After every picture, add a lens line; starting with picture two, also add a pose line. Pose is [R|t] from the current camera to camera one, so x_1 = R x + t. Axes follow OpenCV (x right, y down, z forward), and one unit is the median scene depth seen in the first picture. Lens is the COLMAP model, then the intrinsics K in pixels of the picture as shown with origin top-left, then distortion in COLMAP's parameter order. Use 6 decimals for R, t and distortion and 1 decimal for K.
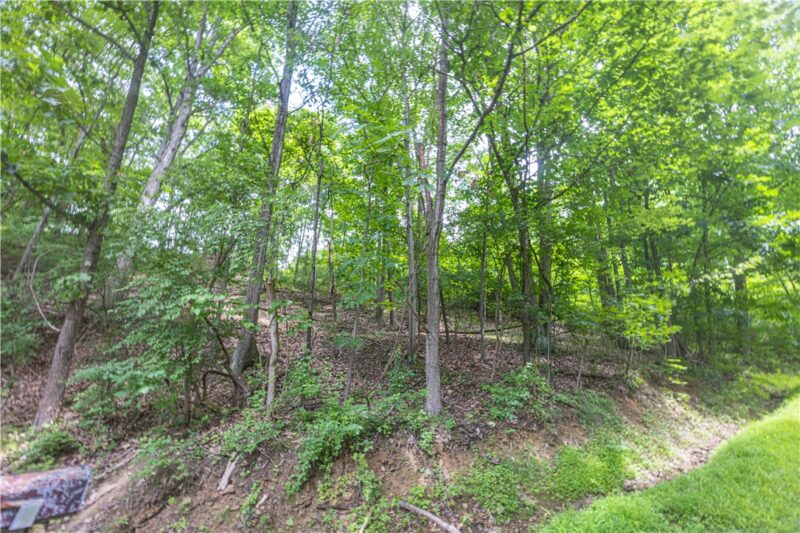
lens RADIAL K [[321.6, 0, 399.7], [0, 321.6, 268.6], [0, 0, 1]] dist [0.002790, 0.000820]
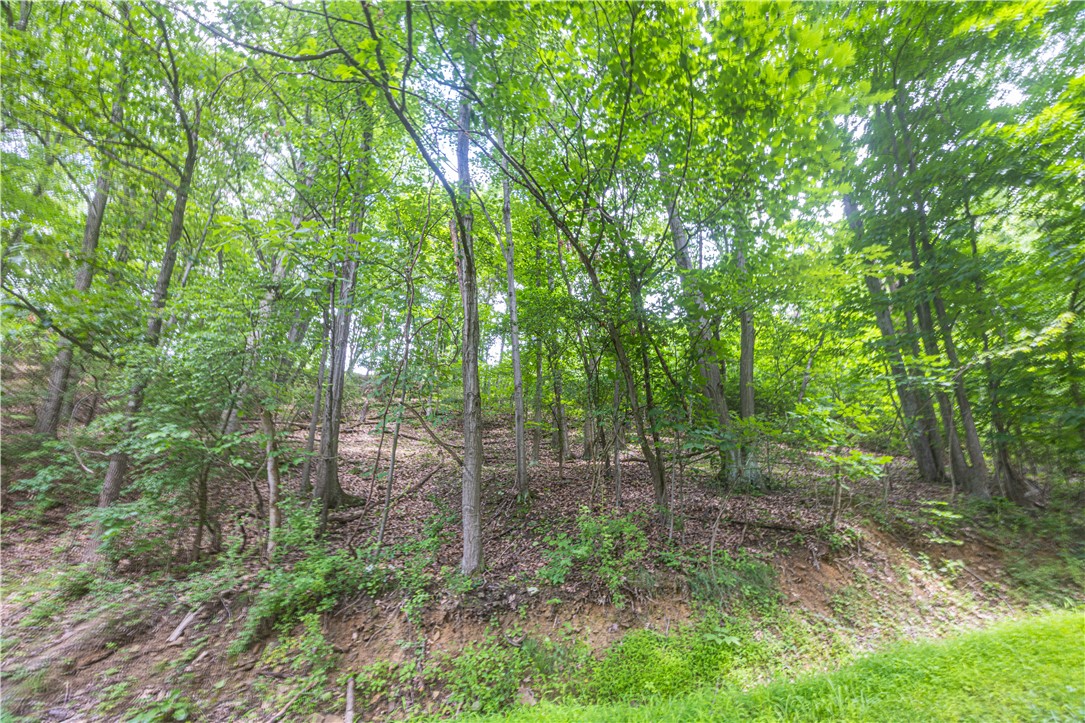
lens RADIAL K [[436.1, 0, 541.6], [0, 436.1, 358.8], [0, 0, 1]] dist [0.002790, 0.000820]
pose [[0.956386, -0.087662, -0.278642, 0.818021], [0.078439, 0.995943, -0.044103, 0.004792], [0.281378, 0.020324, 0.959382, 0.054367]]
